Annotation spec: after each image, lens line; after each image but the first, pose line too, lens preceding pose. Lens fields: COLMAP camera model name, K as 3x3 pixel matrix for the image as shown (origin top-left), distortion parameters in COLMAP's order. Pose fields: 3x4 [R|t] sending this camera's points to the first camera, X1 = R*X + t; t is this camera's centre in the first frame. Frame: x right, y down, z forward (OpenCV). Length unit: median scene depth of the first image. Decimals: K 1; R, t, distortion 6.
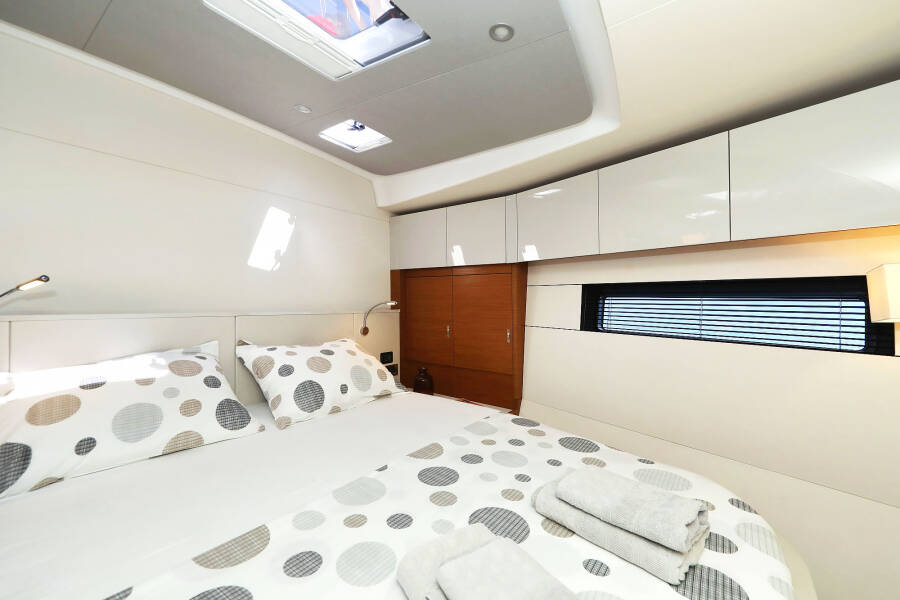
lens RADIAL K [[354.6, 0, 448.8], [0, 354.6, 292.1], [0, 0, 1]] dist [-0.002319, -0.000088]
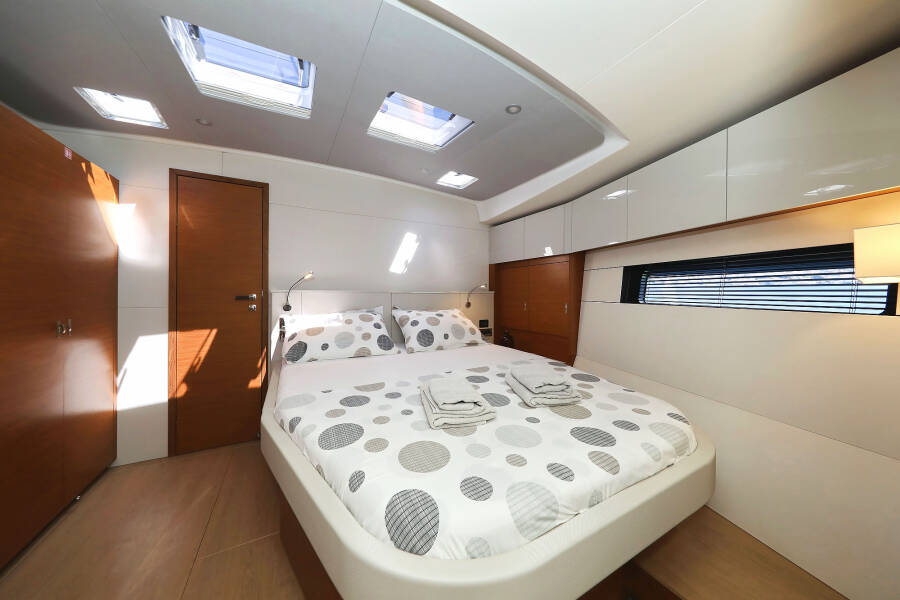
lens RADIAL K [[274.6, 0, 446.9], [0, 274.6, 279.1], [0, 0, 1]] dist [-0.001670, -0.000047]
pose [[0.913409, -0.028304, -0.406059, 0.216735], [0.019227, 0.999466, -0.026416, 0.039560], [0.406590, 0.016321, 0.913465, -0.152071]]
